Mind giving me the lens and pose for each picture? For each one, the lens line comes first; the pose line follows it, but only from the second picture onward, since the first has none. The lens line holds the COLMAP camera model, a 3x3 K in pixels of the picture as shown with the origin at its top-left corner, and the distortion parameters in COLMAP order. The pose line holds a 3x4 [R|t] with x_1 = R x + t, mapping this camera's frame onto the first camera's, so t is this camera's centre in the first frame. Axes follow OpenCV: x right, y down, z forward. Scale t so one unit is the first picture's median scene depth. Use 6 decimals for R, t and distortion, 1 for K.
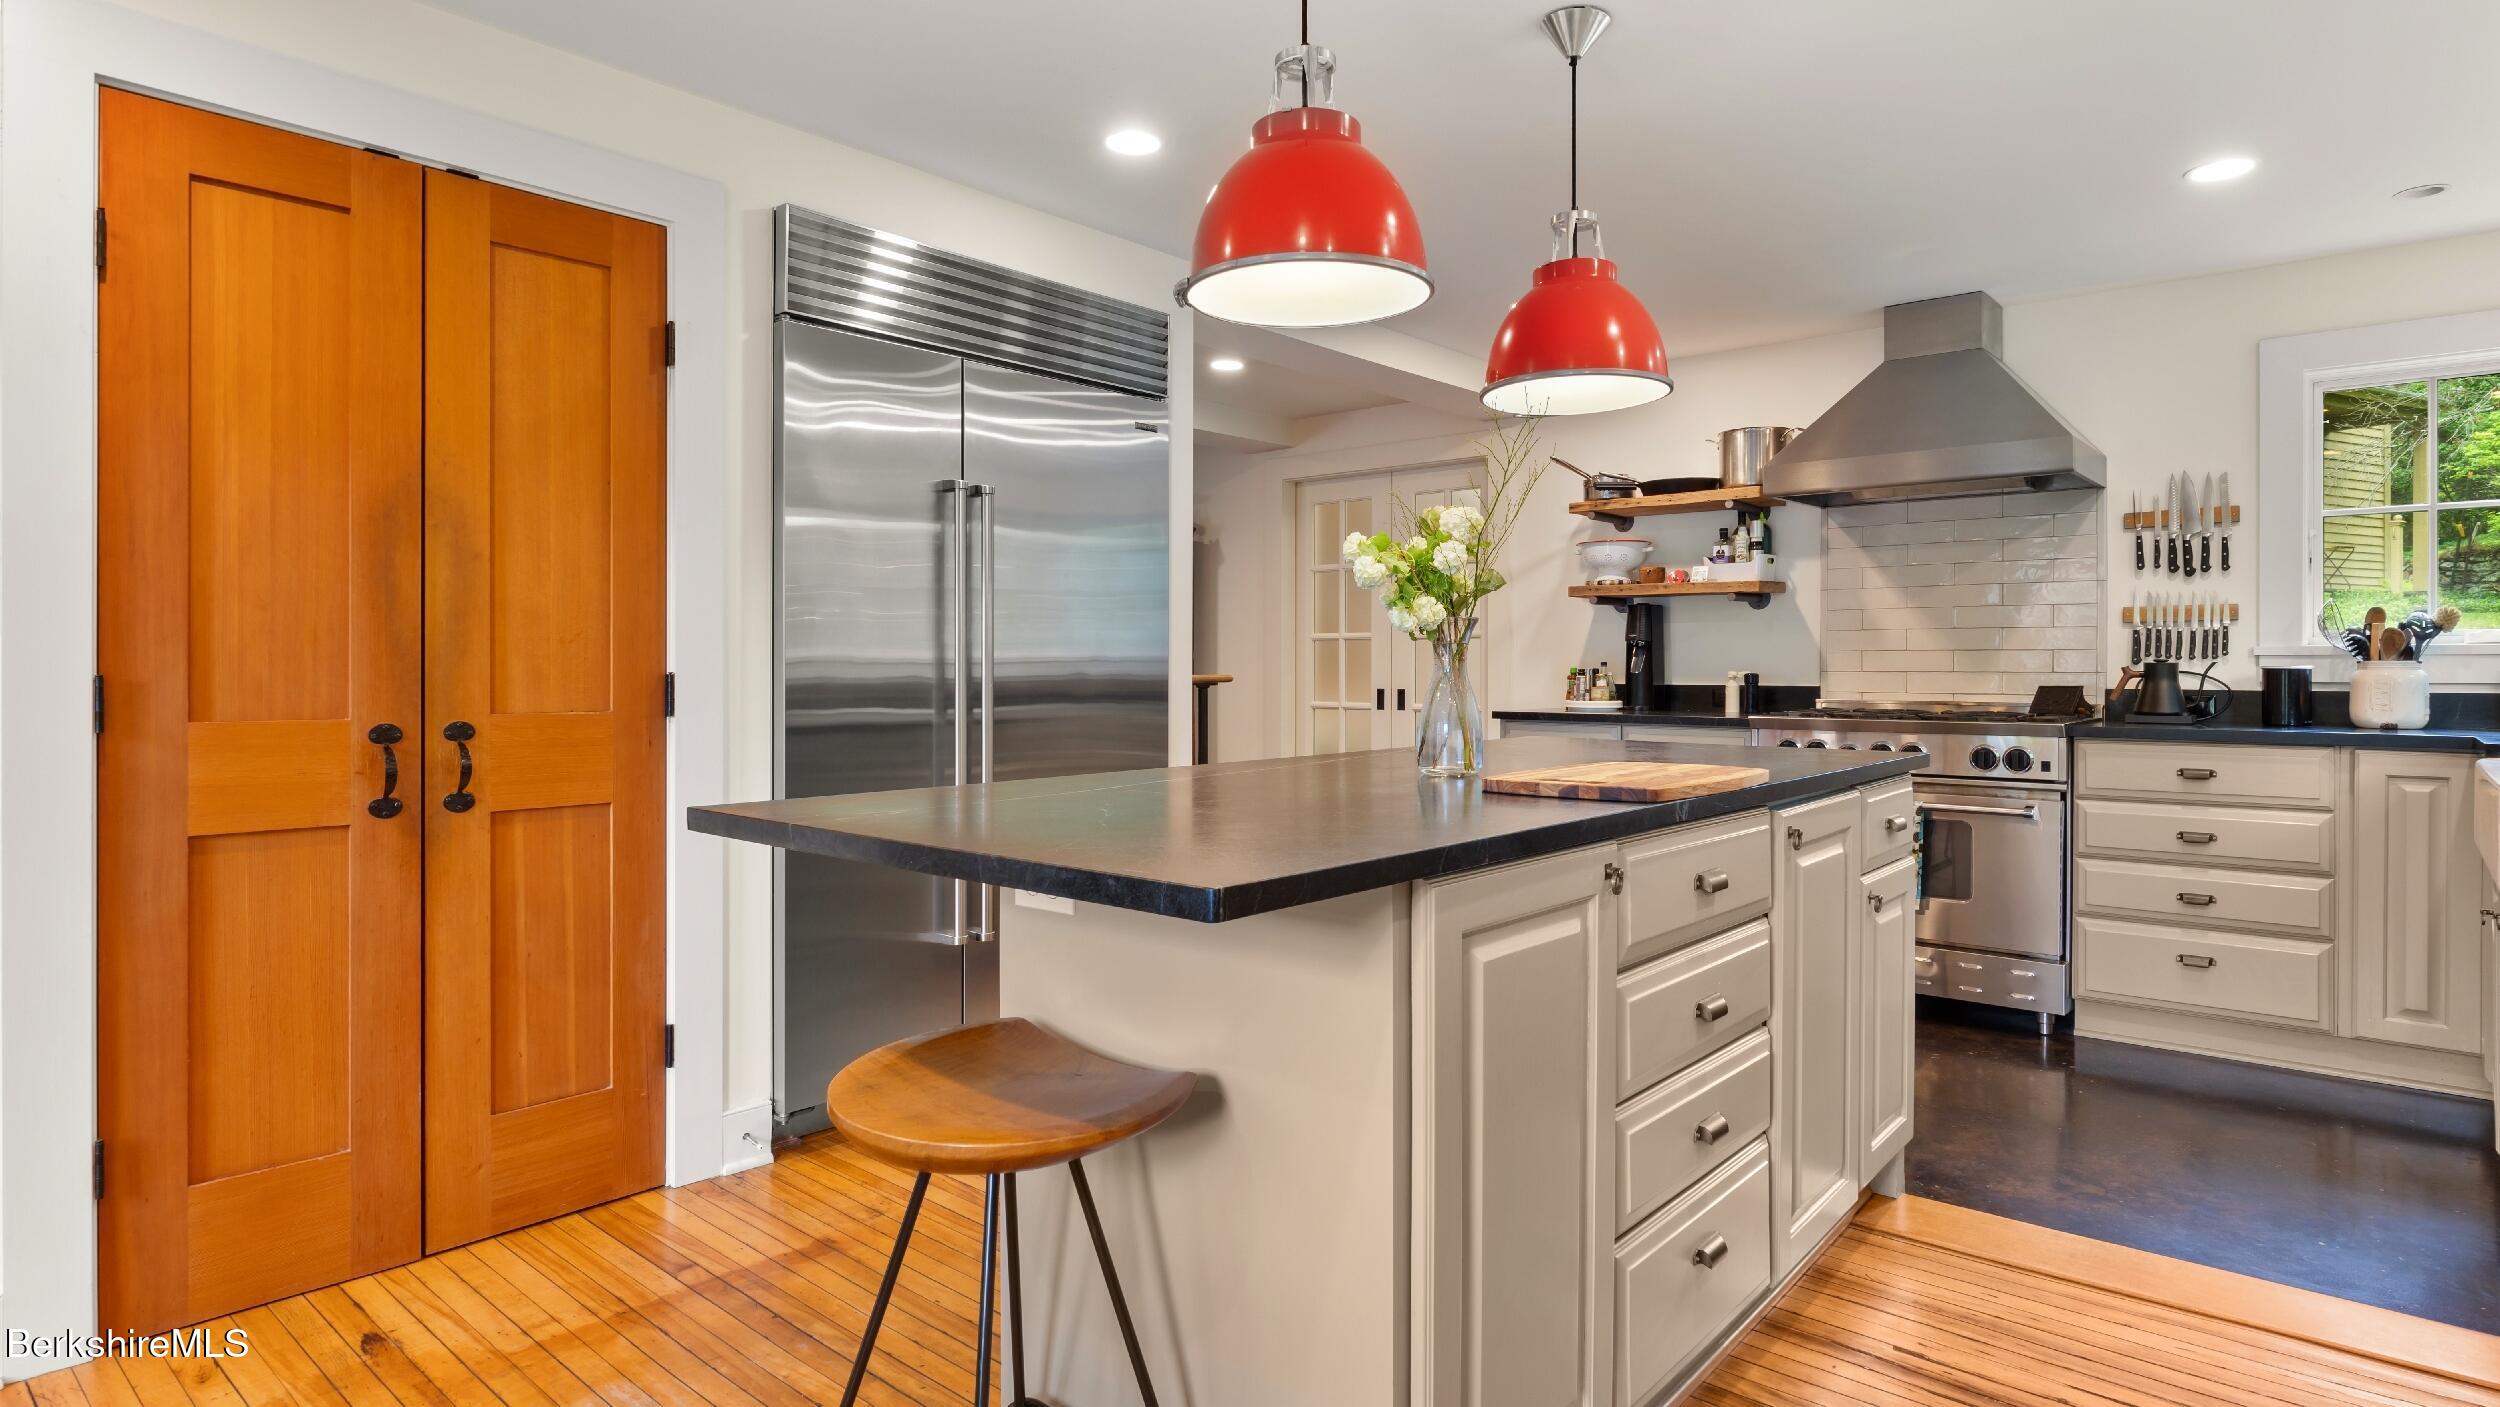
lens RADIAL K [[1324.6, 0, 1255.9], [0, 1324.6, 677.2], [0, 0, 1]] dist [-0.001171, -0.000272]
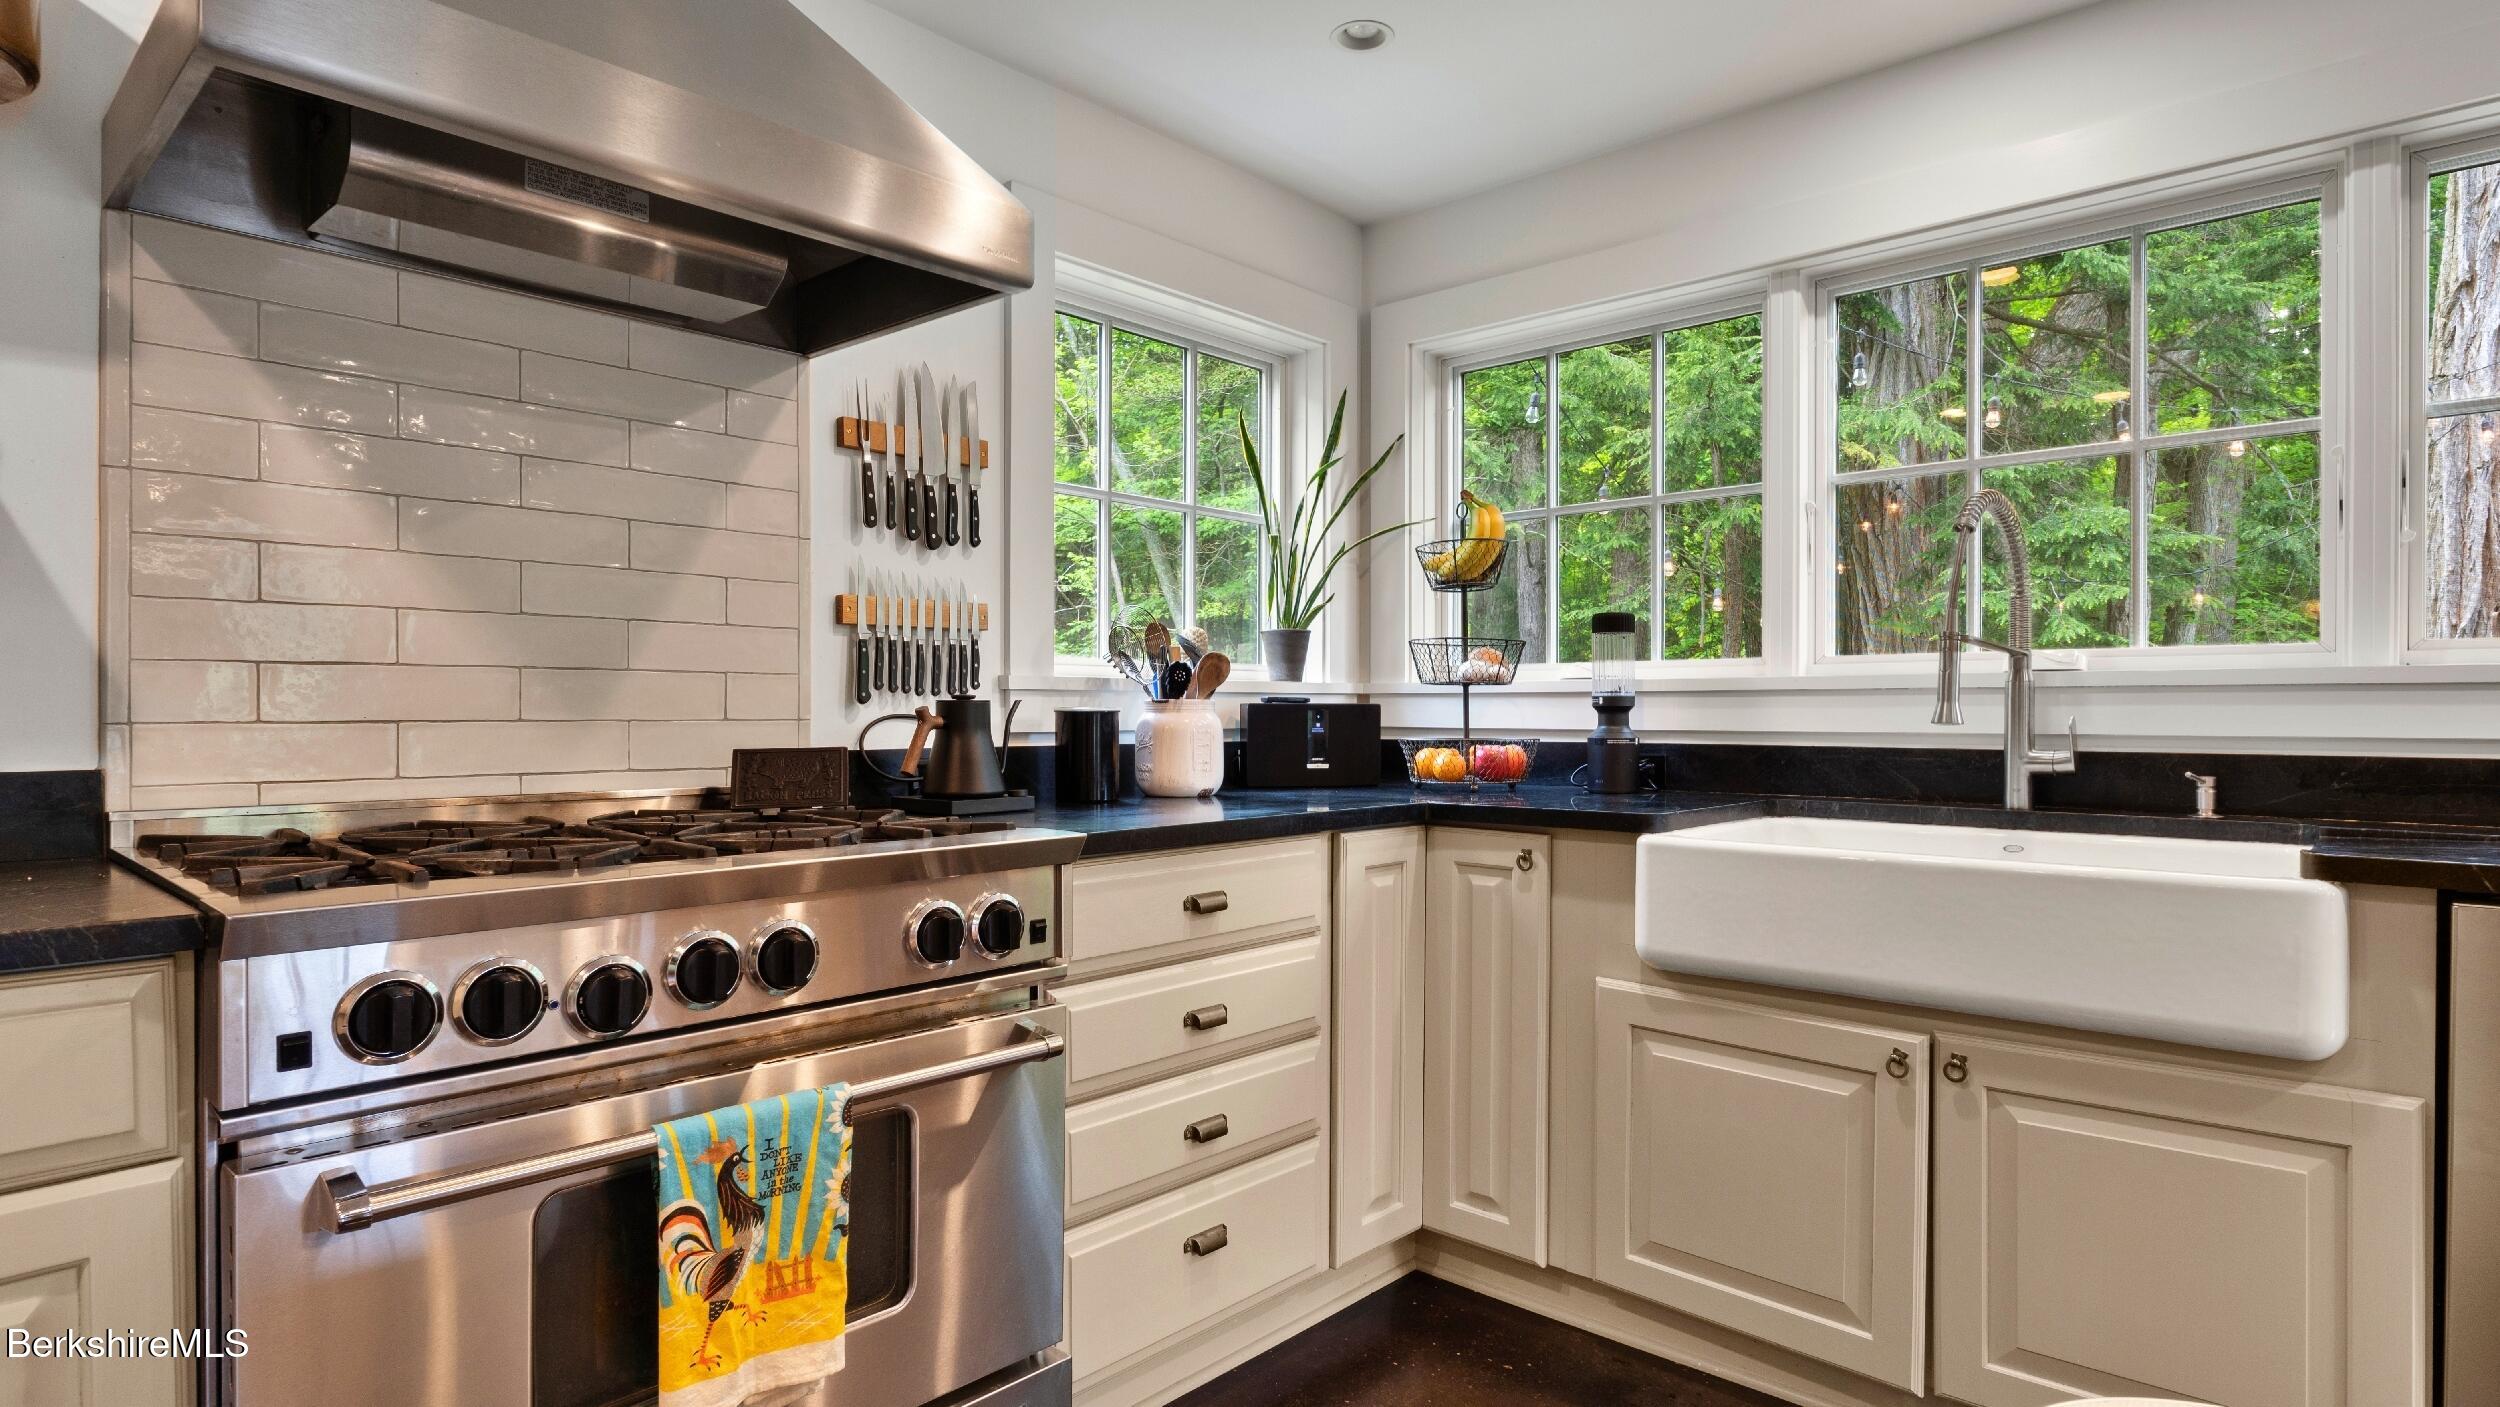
lens RADIAL K [[1307.7, 0, 1256.9], [0, 1307.7, 716.7], [0, 0, 1]] dist [-0.003713, -0.001119]
pose [[0.027808, -0.008391, 0.999578, 0.142203], [0.006384, 0.999946, 0.008217, -0.007676], [-0.999593, 0.006153, 0.027860, 0.820681]]
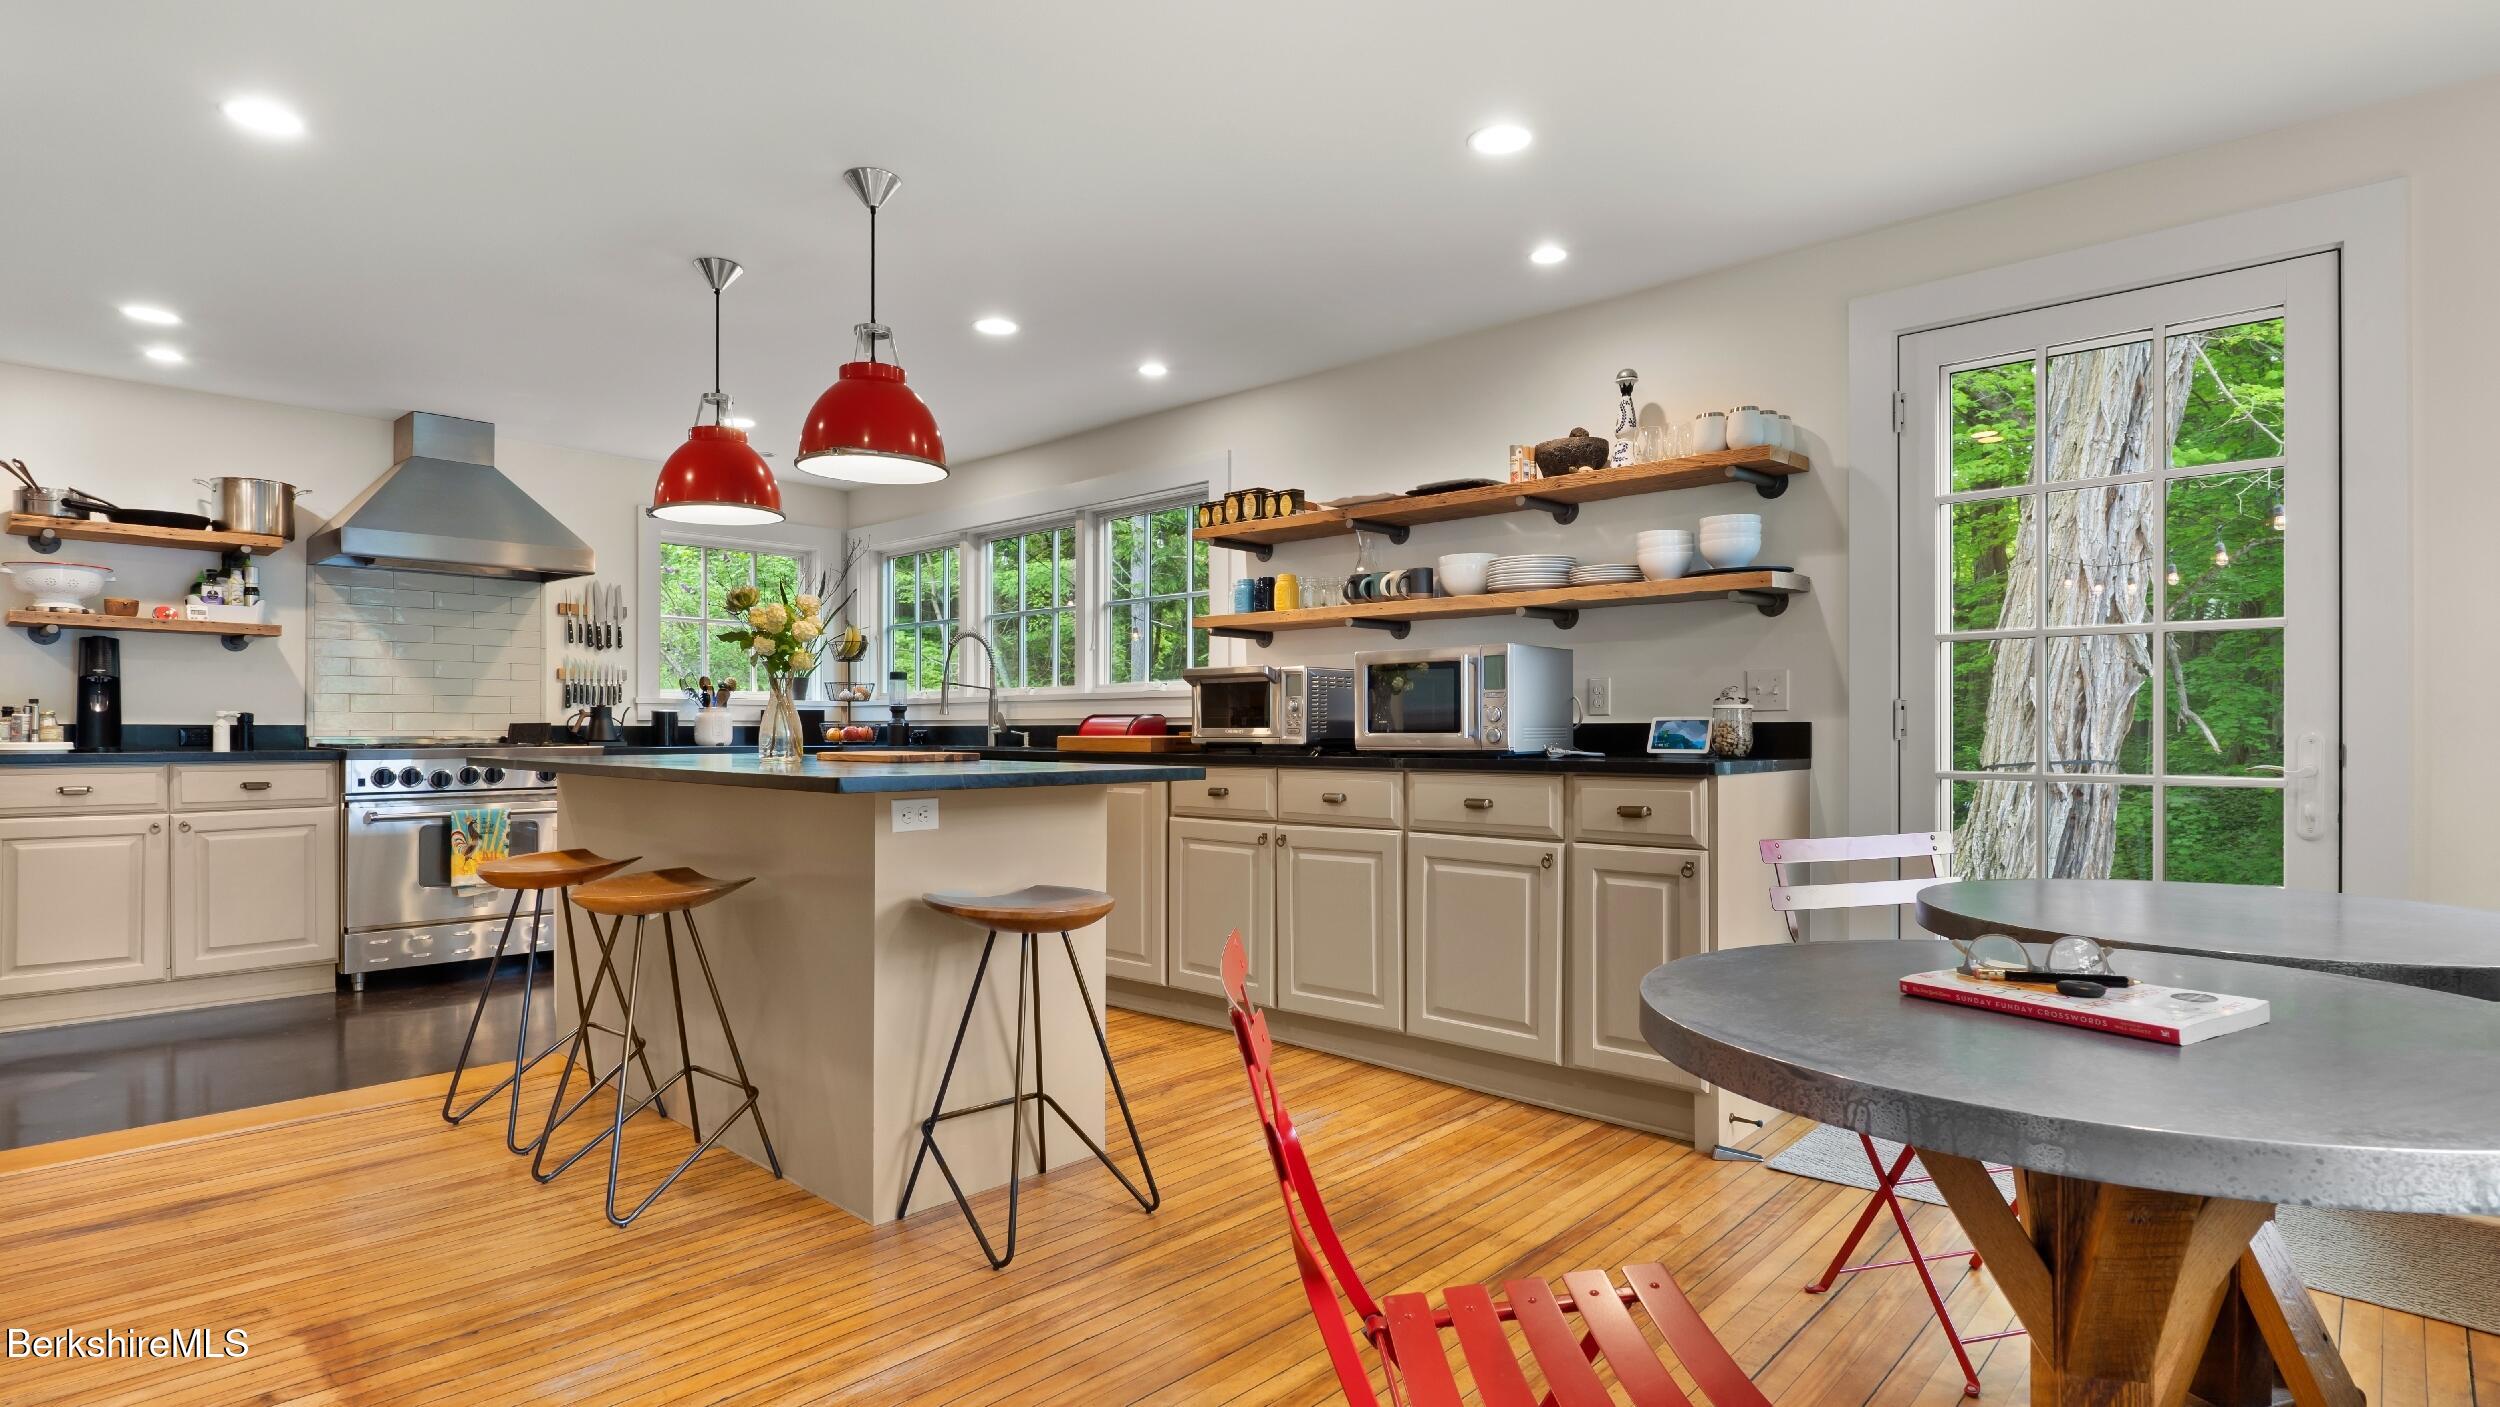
lens RADIAL K [[1247.0, 0, 1252.2], [0, 1247.0, 731.1], [0, 0, 1]] dist [0.000914, 0.000368]
pose [[0.038855, -0.002974, 0.999240, -0.667181], [0.007308, 0.999970, 0.002692, 0.016931], [-0.999218, 0.007198, 0.038876, 0.196303]]
